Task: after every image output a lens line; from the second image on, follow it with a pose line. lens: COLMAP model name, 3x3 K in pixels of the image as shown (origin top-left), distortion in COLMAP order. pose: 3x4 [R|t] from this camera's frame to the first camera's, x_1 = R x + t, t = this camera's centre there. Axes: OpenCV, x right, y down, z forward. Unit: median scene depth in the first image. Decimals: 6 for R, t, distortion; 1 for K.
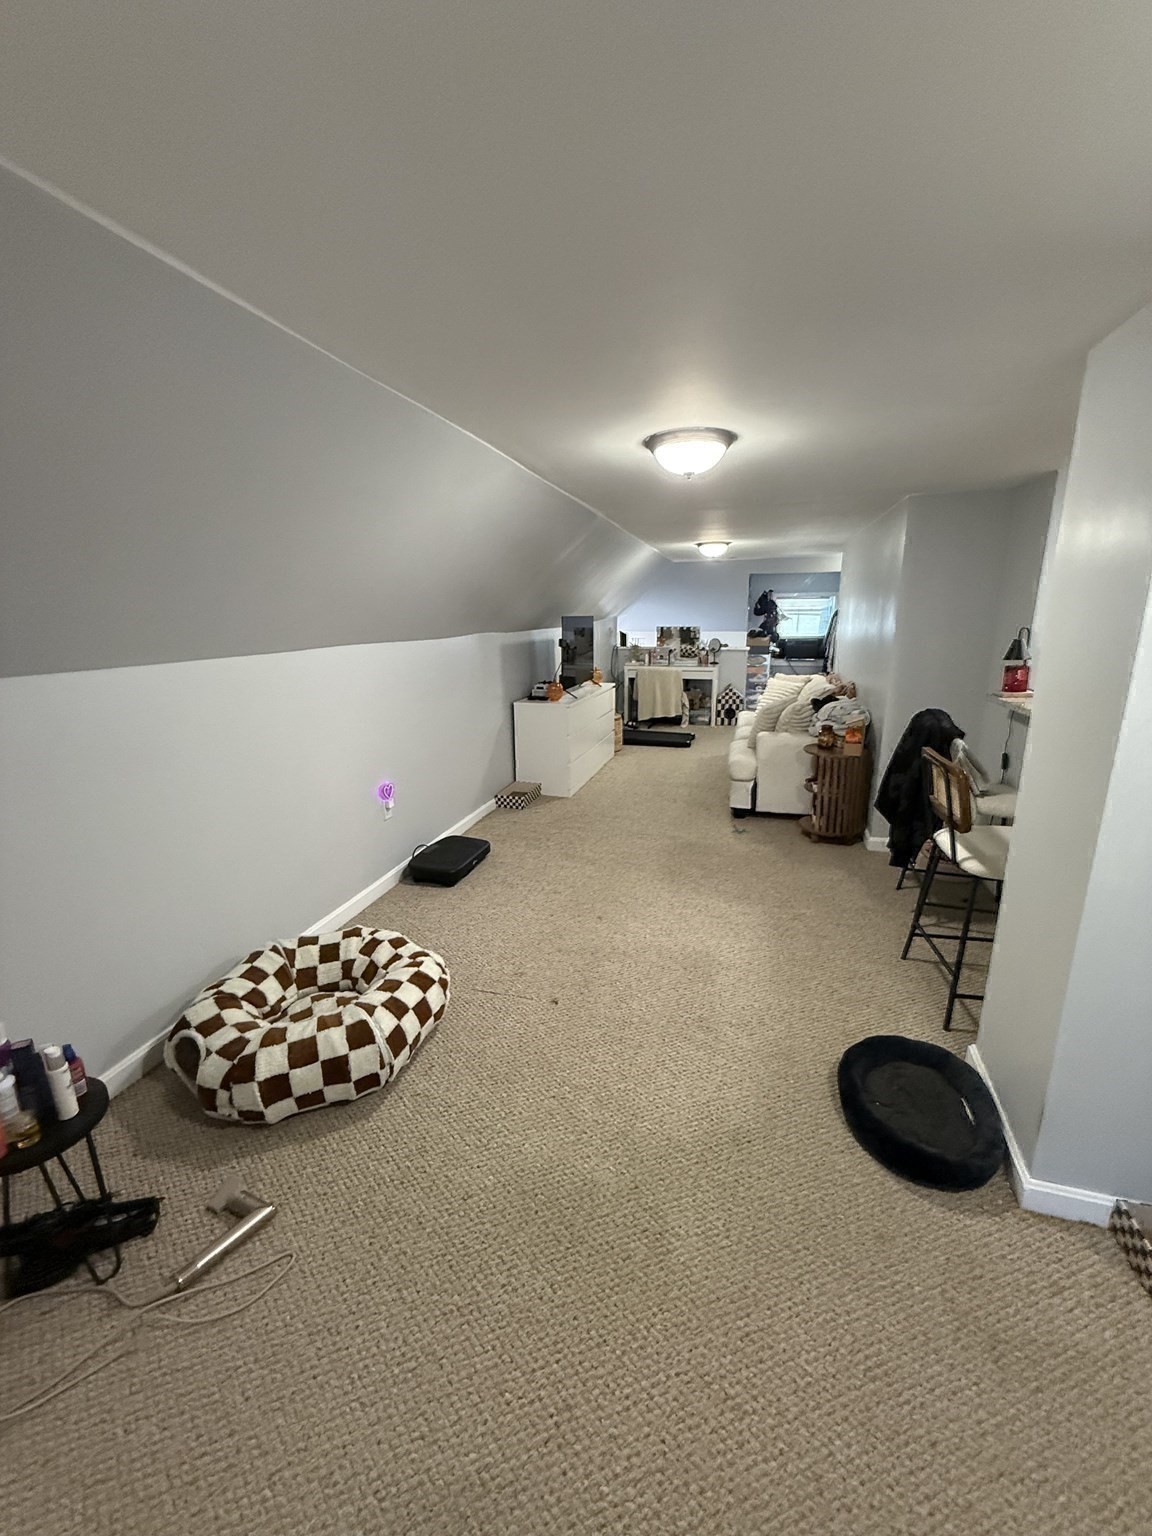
lens RADIAL K [[612.1, 0, 578.8], [0, 612.1, 765.4], [0, 0, 1]] dist [0.000195, 0.000099]
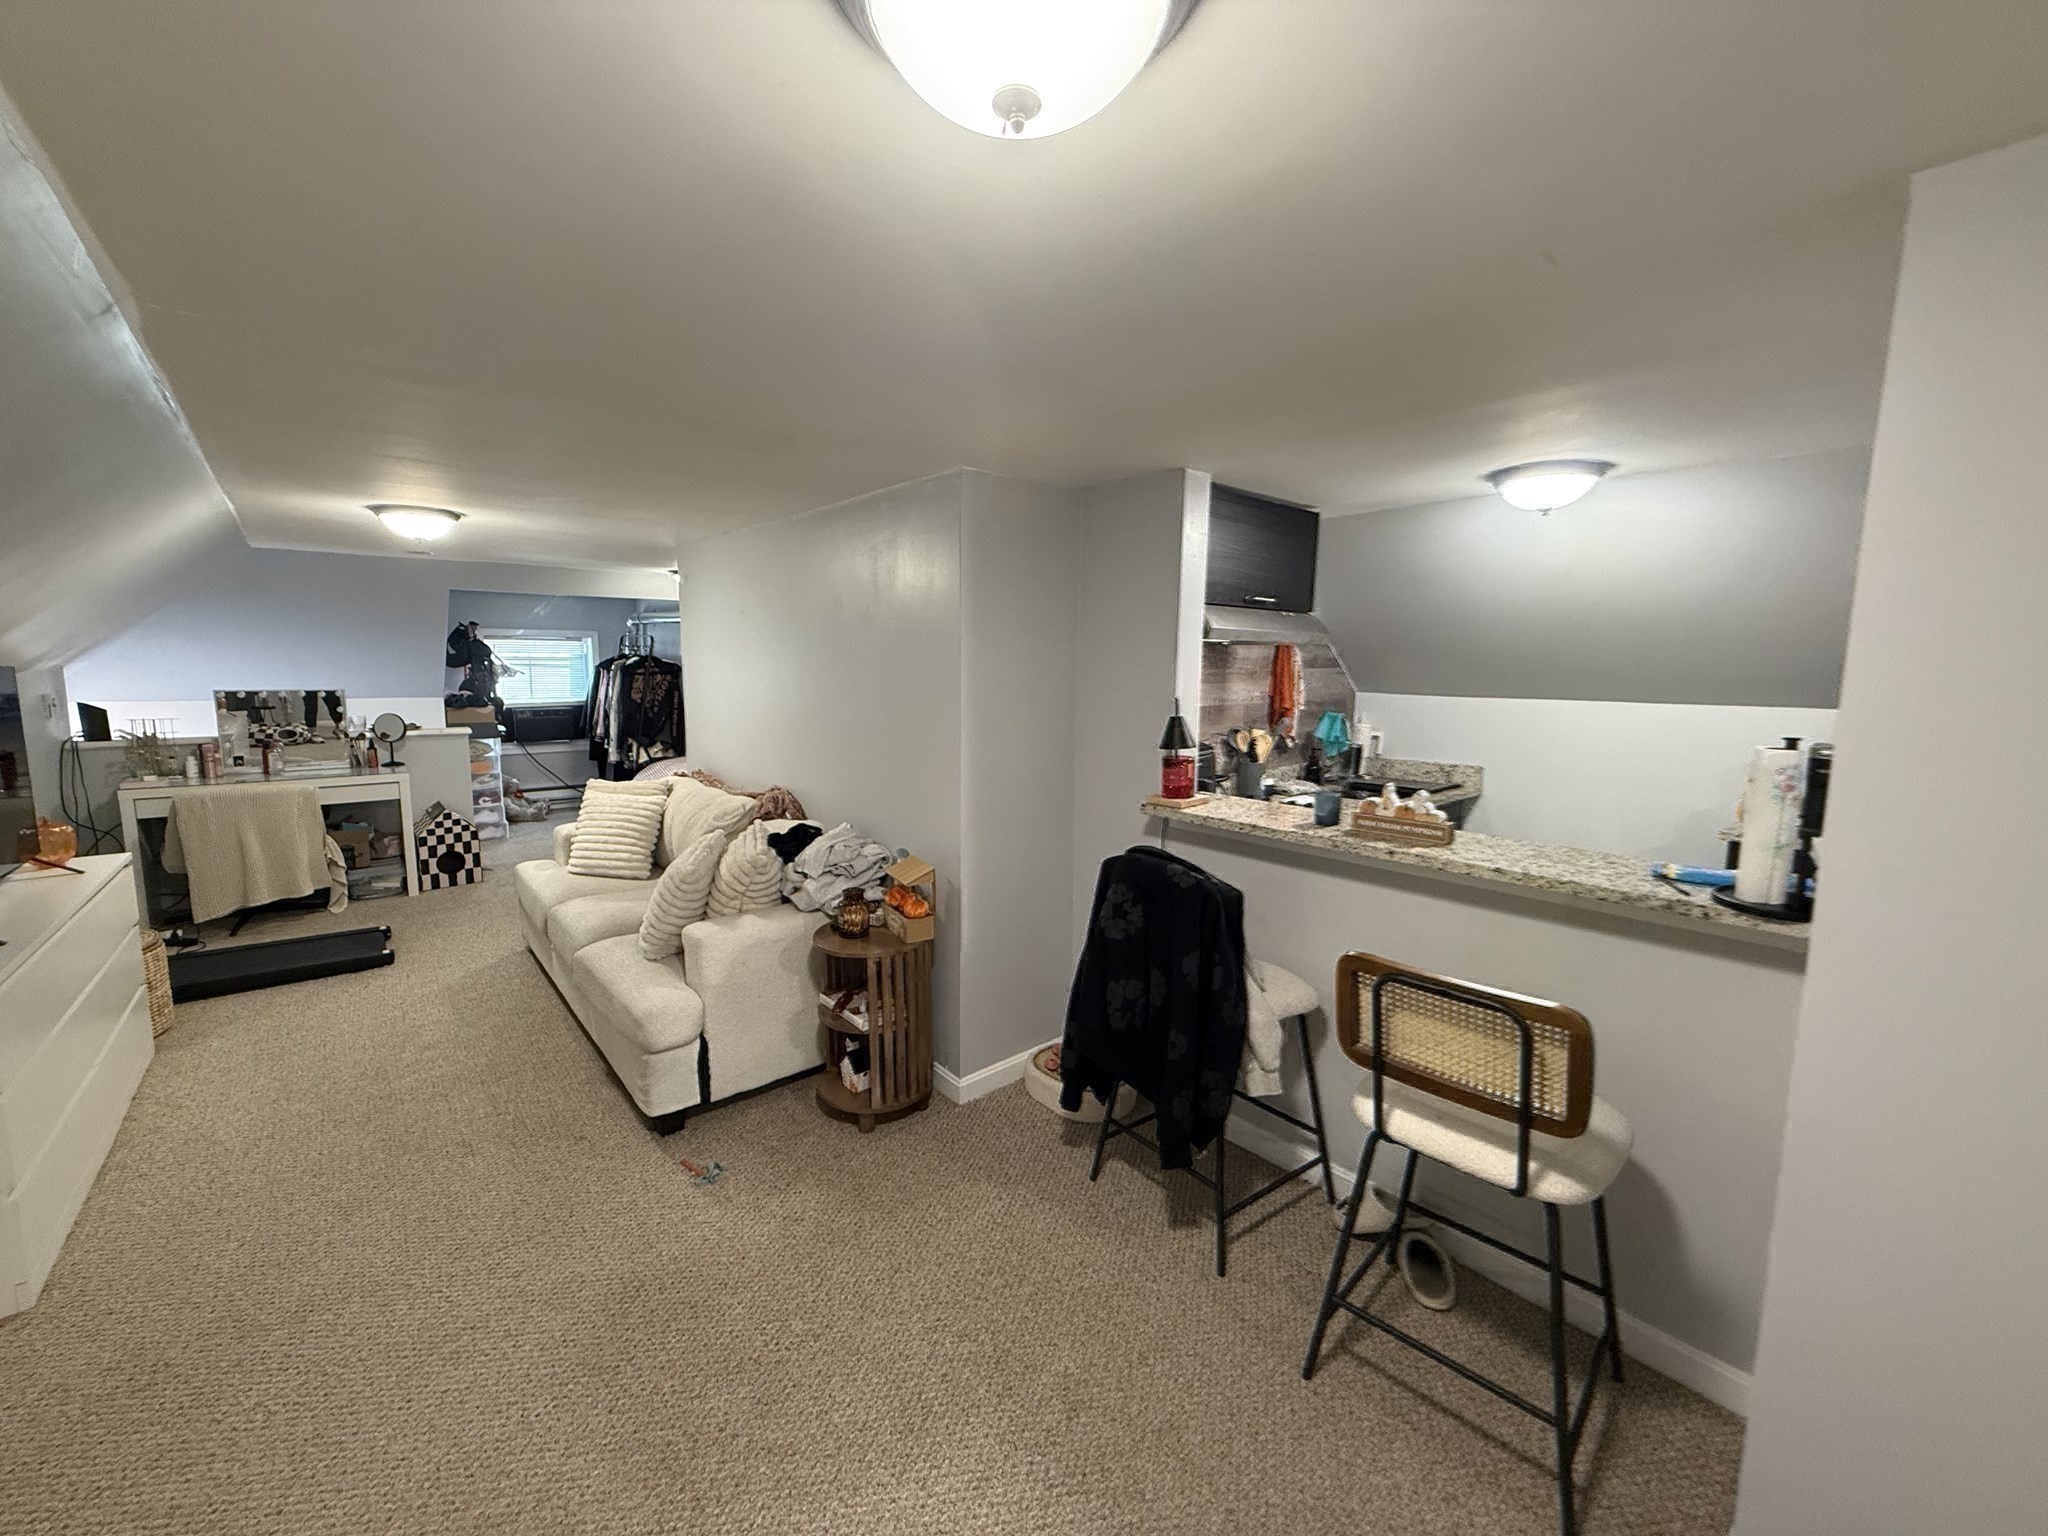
lens RADIAL K [[816.1, 0, 1022.0], [0, 816.1, 765.7], [0, 0, 1]] dist [0.000195, 0.000099]
pose [[0.560753, -0.087555, 0.823341, -0.029963], [0.184891, 0.982525, -0.021441, -0.064233], [-0.807076, 0.164251, 0.567142, 0.252533]]
